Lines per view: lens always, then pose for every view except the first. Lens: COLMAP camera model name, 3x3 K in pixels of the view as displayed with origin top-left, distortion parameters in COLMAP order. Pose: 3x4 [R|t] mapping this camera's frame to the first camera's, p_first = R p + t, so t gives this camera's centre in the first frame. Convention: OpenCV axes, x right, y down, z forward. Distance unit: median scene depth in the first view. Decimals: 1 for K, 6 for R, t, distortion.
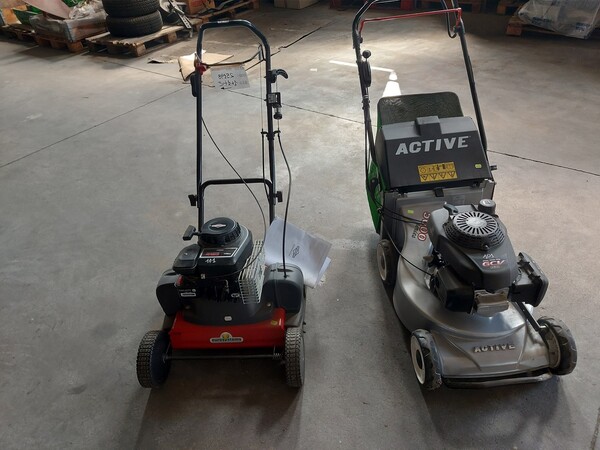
lens RADIAL K [[435.7, 0, 303.4], [0, 435.7, 223.6], [0, 0, 1]] dist [0.076213, -0.081480]
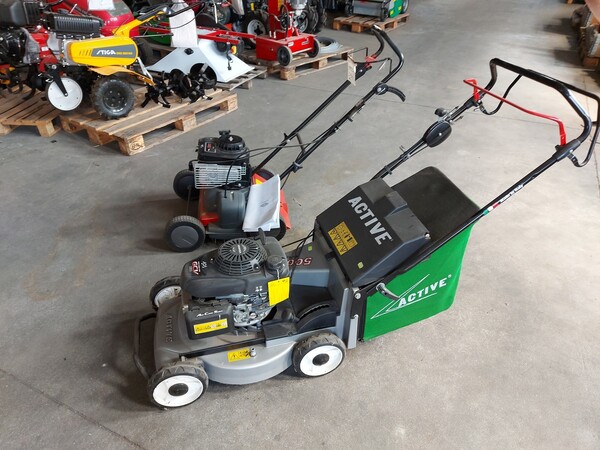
lens RADIAL K [[435.7, 0, 305.3], [0, 435.7, 221.0], [0, 0, 1]] dist [0.076213, -0.081480]
pose [[0.193951, 0.608819, -0.769235, 0.970694], [-0.613693, 0.687045, 0.389036, -0.448642], [0.765352, 0.396620, 0.506882, 0.481943]]
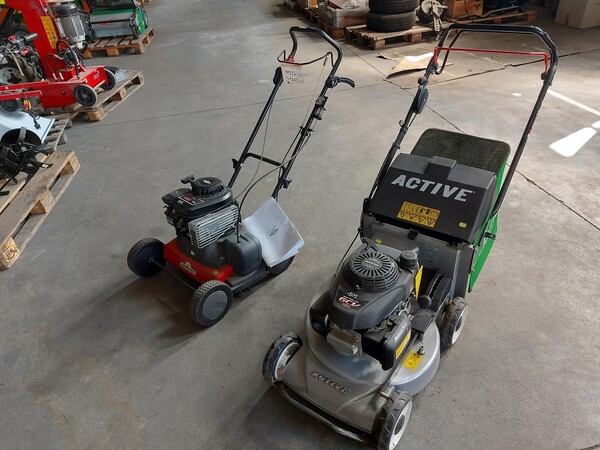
lens RADIAL K [[435.7, 0, 303.1], [0, 435.7, 223.3], [0, 0, 1]] dist [0.076213, -0.081480]
pose [[0.765341, 0.377869, -0.521027, 0.624443], [-0.374409, 0.919836, 0.117128, -0.118177], [0.523518, 0.105434, 0.845466, 0.070585]]
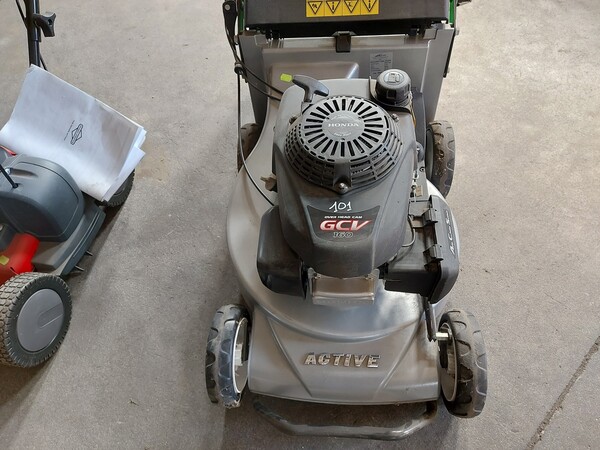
lens RADIAL K [[435.7, 0, 304.2], [0, 435.7, 232.5], [0, 0, 1]] dist [0.076213, -0.081480]
pose [[0.991846, 0.109993, -0.064359, 0.327853], [-0.078153, 0.923900, 0.374568, -0.056394], [0.100661, -0.366484, 0.924963, 0.443972]]
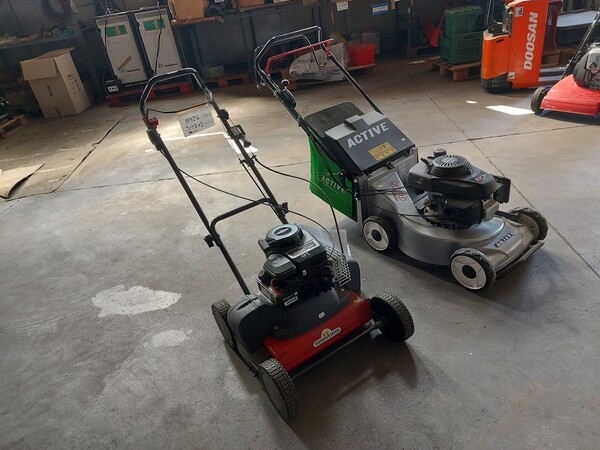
lens RADIAL K [[435.7, 0, 302.3], [0, 435.7, 223.7], [0, 0, 1]] dist [0.076213, -0.081480]
pose [[0.811648, -0.327029, 0.484024, -0.554703], [0.418023, 0.903945, -0.090226, 0.086580], [-0.408024, 0.275565, 0.870391, 0.071620]]
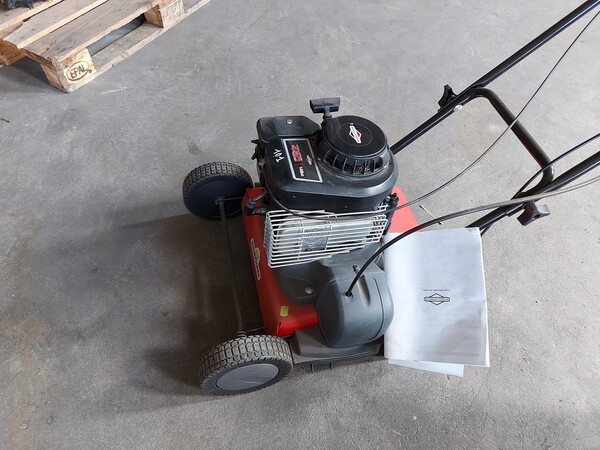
lens RADIAL K [[435.7, 0, 303.2], [0, 435.7, 225.2], [0, 0, 1]] dist [0.076213, -0.081480]
pose [[0.261783, 0.815674, -0.515894, 0.134538], [-0.641780, 0.546349, 0.538164, -0.156353], [0.720825, 0.190208, 0.666508, 0.528602]]
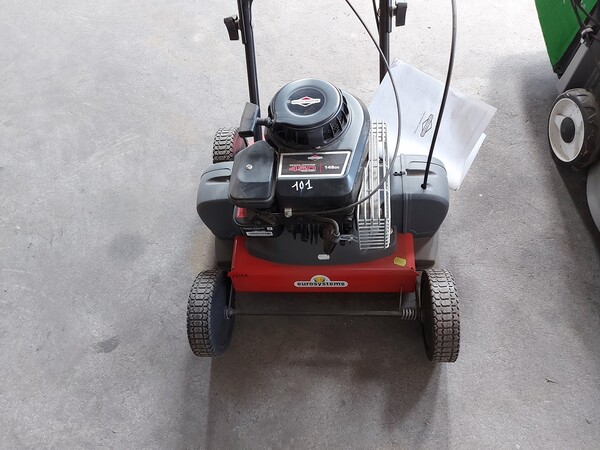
lens RADIAL K [[435.7, 0, 303.7], [0, 435.7, 228.5], [0, 0, 1]] dist [0.076213, -0.081480]
pose [[0.998829, -0.020486, -0.043824, -0.152551], [0.037927, 0.893962, 0.446535, -0.074728], [0.030029, -0.447675, 0.893692, 0.428815]]
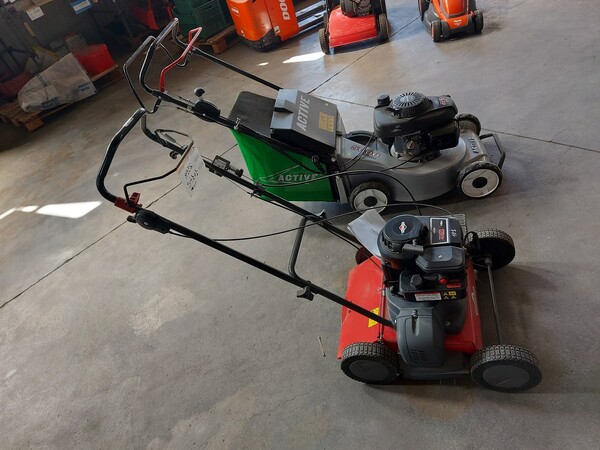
lens RADIAL K [[435.7, 0, 302.2], [0, 435.7, 226.6], [0, 0, 1]] dist [0.076213, -0.081480]
pose [[0.168885, -0.629063, 0.758787, -0.774113], [0.776450, 0.559117, 0.290713, -0.354965], [-0.607127, 0.540063, 0.582862, 0.518571]]
